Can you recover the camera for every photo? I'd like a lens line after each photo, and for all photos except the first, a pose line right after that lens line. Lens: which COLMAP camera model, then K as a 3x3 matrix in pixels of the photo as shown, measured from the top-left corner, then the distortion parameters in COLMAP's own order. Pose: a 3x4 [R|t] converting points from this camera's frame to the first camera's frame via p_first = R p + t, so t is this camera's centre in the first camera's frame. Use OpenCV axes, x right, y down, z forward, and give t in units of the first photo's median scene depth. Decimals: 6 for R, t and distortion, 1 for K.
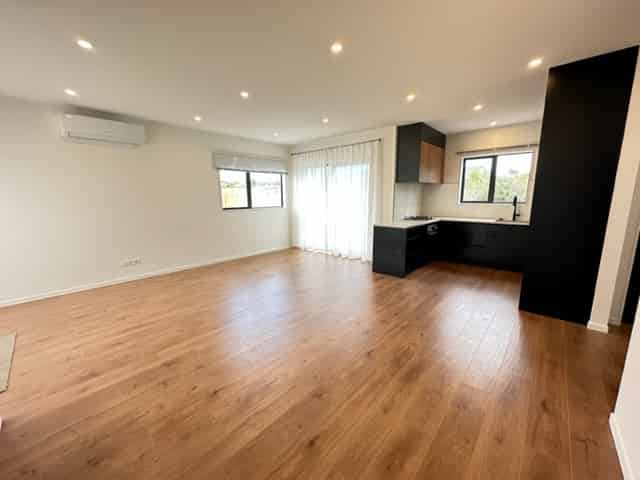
lens RADIAL K [[255.1, 0, 320.0], [0, 255.1, 240.0], [0, 0, 1]] dist [0.000086, 0.000174]
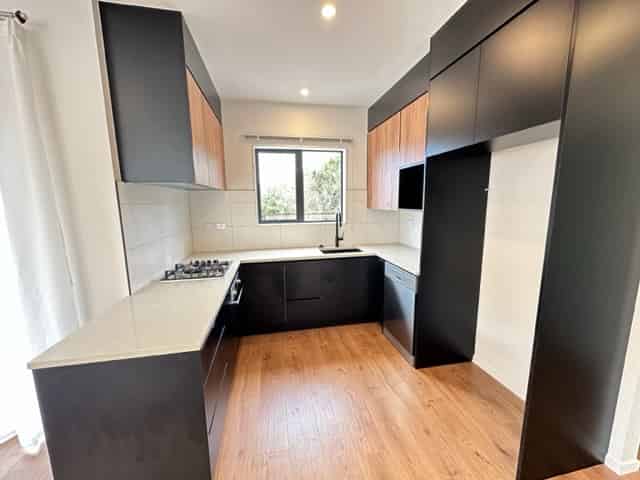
lens RADIAL K [[255.1, 0, 320.0], [0, 255.1, 240.0], [0, 0, 1]] dist [0.000086, 0.000174]
pose [[0.592714, -0.117101, 0.796855, 0.166857], [0.141615, 0.989113, 0.040018, -0.118694], [-0.792865, 0.089127, 0.602844, 0.565421]]
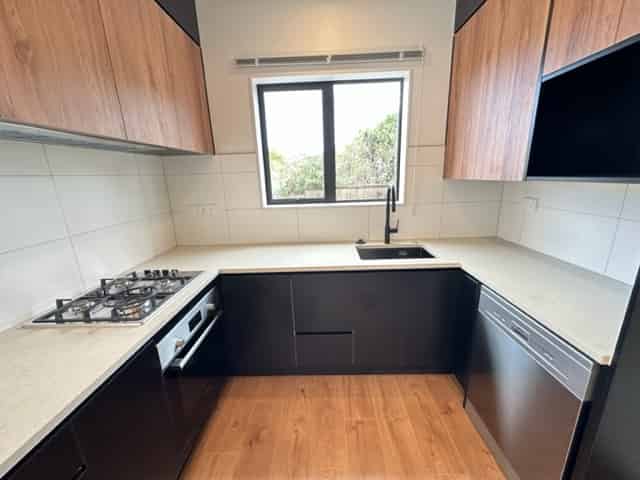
lens RADIAL K [[255.1, 0, 320.0], [0, 255.1, 240.0], [0, 0, 1]] dist [0.000086, 0.000174]
pose [[0.751466, -0.177542, 0.635435, 0.370734], [0.137145, 0.984110, 0.112775, -0.133099], [-0.645360, 0.002400, 0.763875, 0.683165]]
